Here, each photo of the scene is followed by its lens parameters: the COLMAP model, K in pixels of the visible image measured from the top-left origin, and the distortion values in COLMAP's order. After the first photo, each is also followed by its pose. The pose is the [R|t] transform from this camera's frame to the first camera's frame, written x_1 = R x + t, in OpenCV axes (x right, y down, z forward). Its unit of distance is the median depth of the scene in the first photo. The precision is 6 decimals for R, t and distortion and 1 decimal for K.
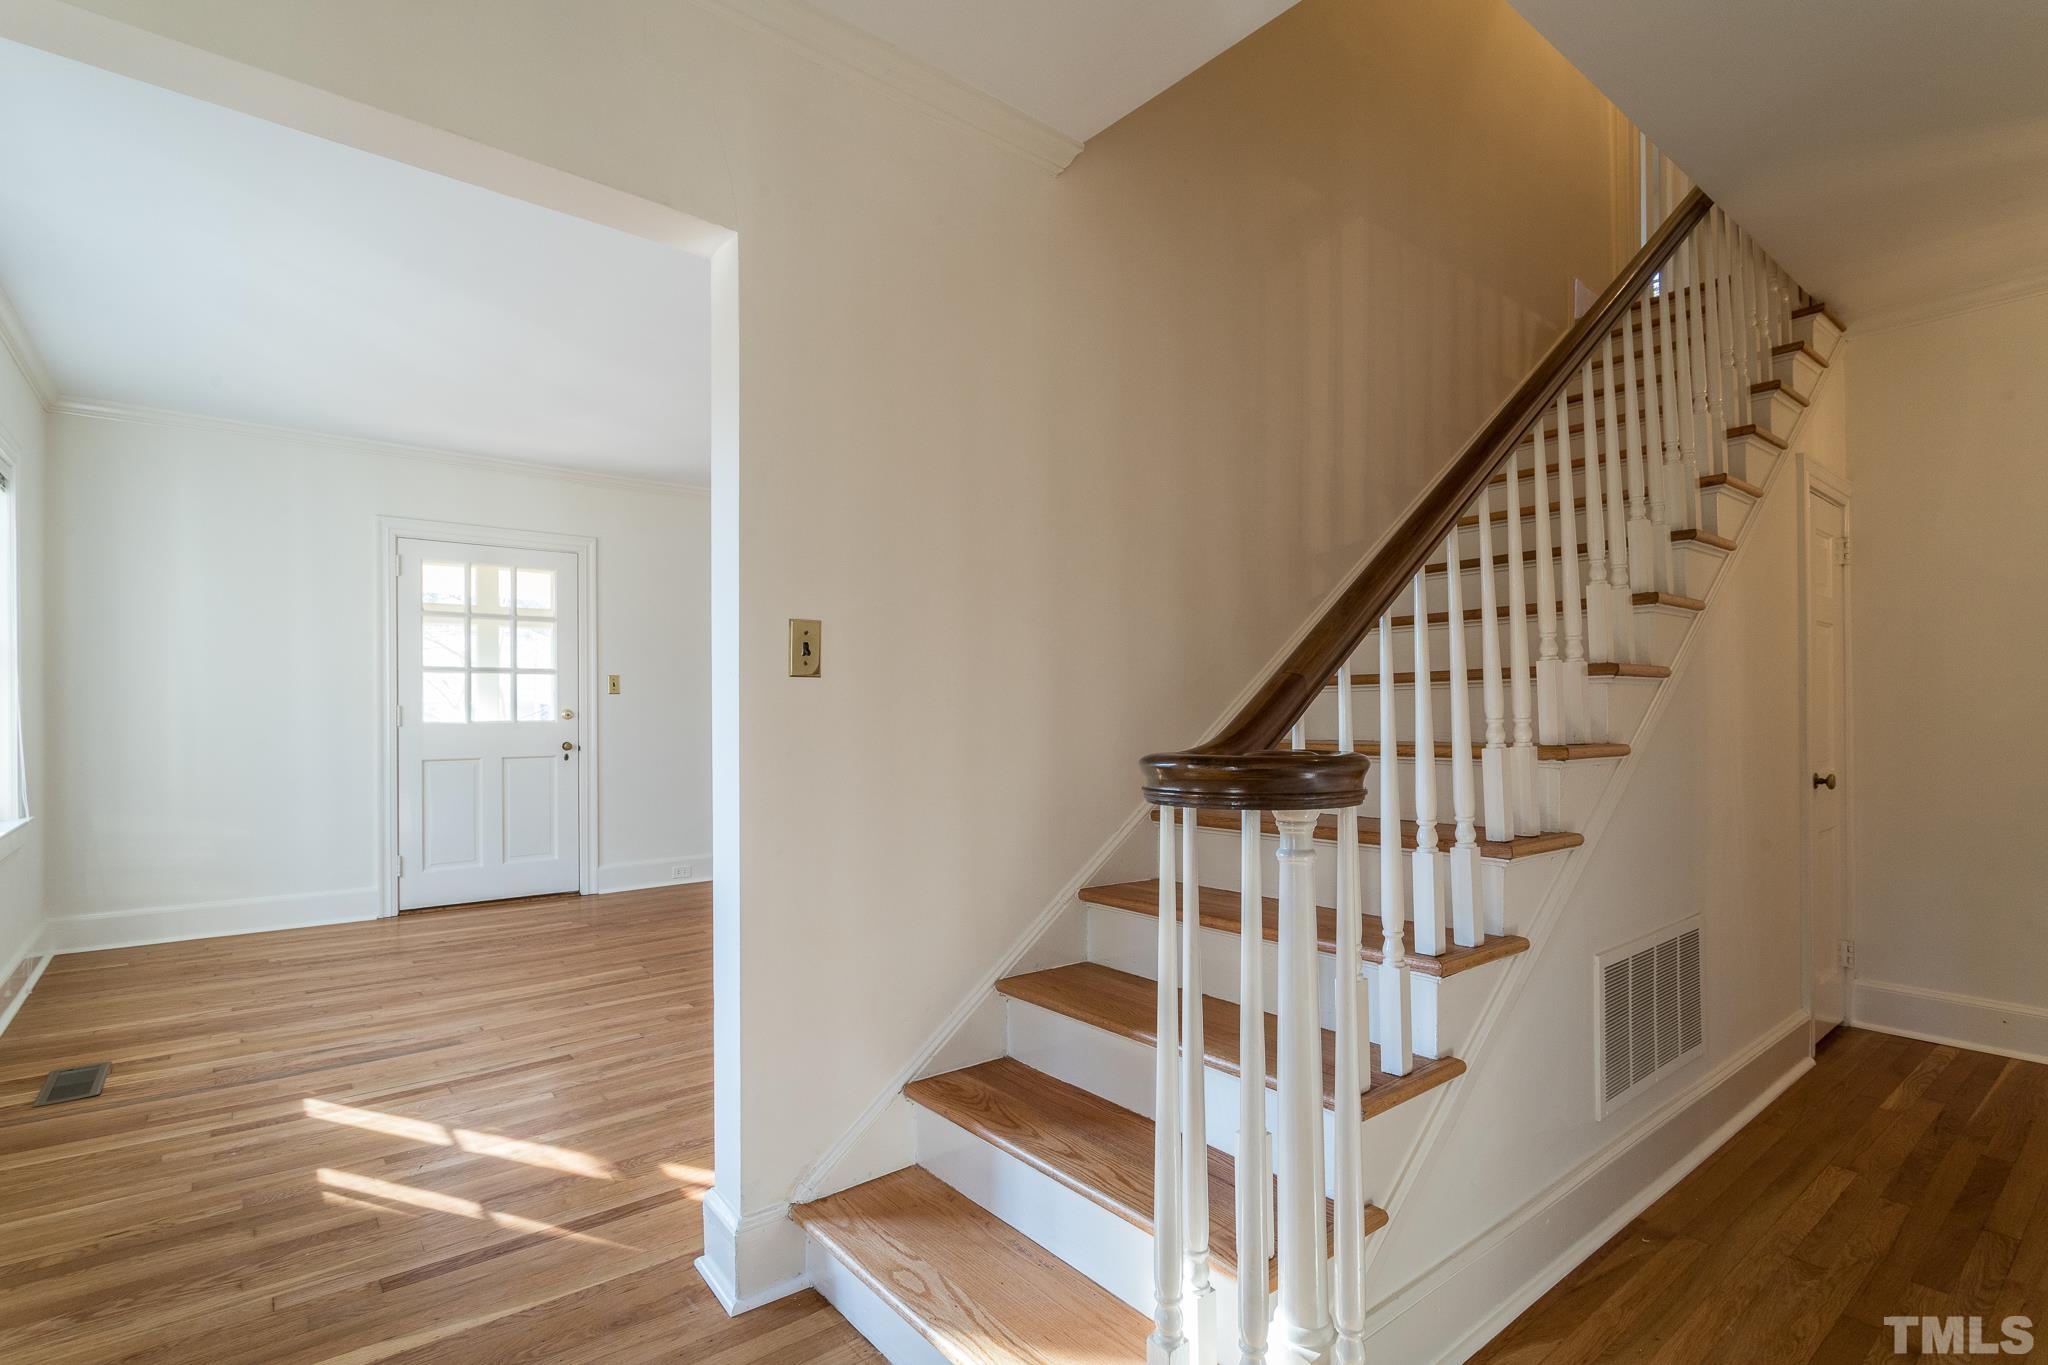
lens RADIAL K [[1005.9, 0, 1010.9], [0, 1005.9, 698.7], [0, 0, 1]] dist [-0.003900, 0.003847]
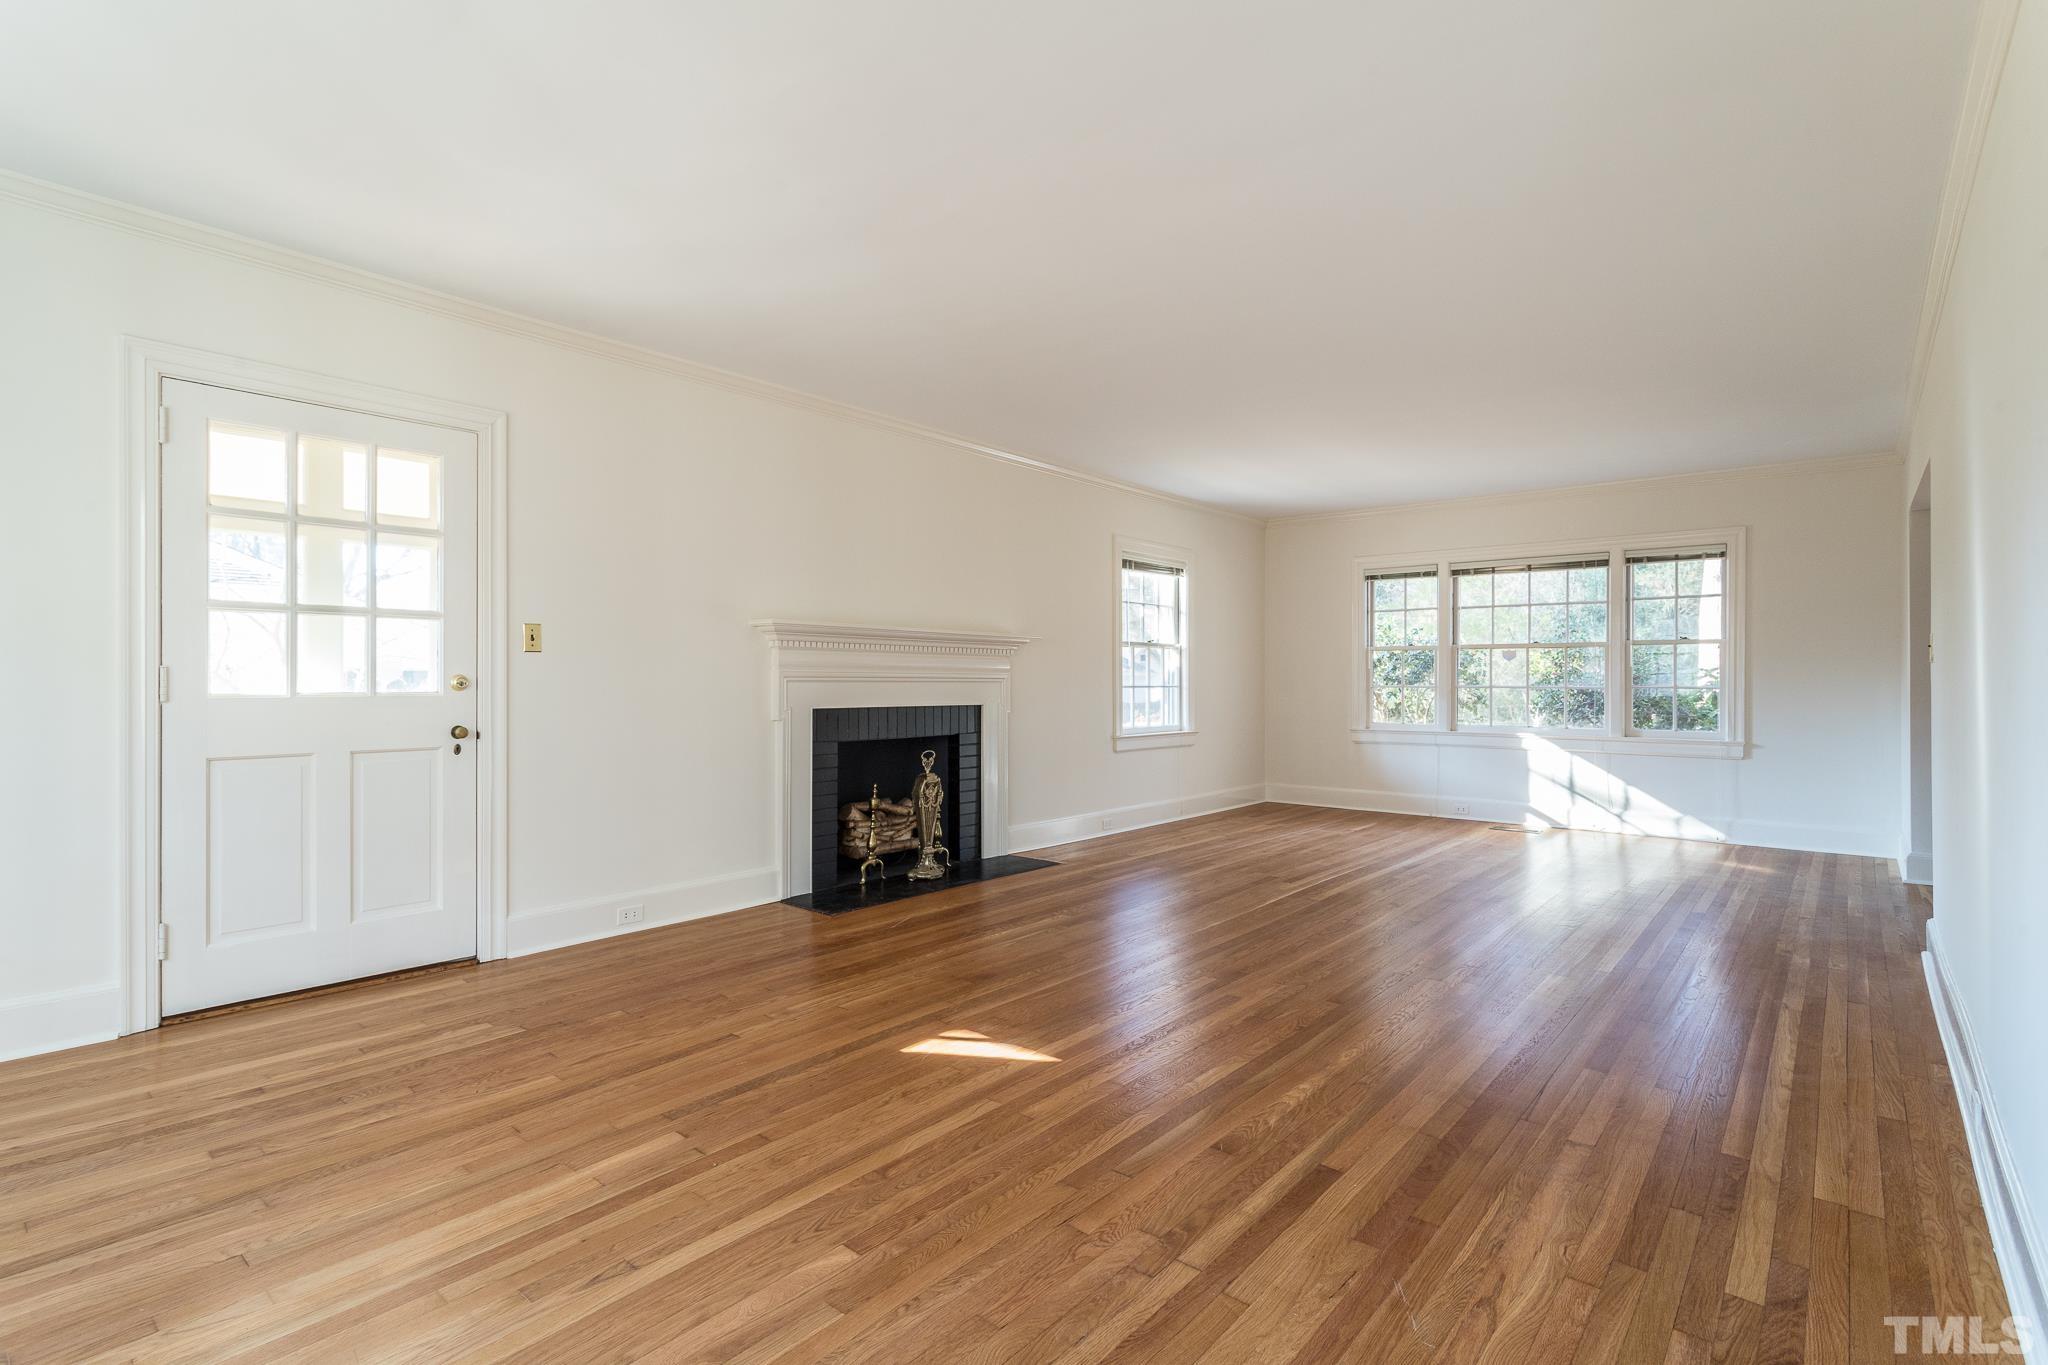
lens RADIAL K [[1005.9, 0, 1033.6], [0, 1005.9, 670.9], [0, 0, 1]] dist [-0.003900, 0.003847]
pose [[0.981173, 0.008009, 0.192963, -0.212356], [-0.008418, 0.999964, 0.001299, 0.004430], [-0.192946, -0.002899, 0.981205, 0.310282]]
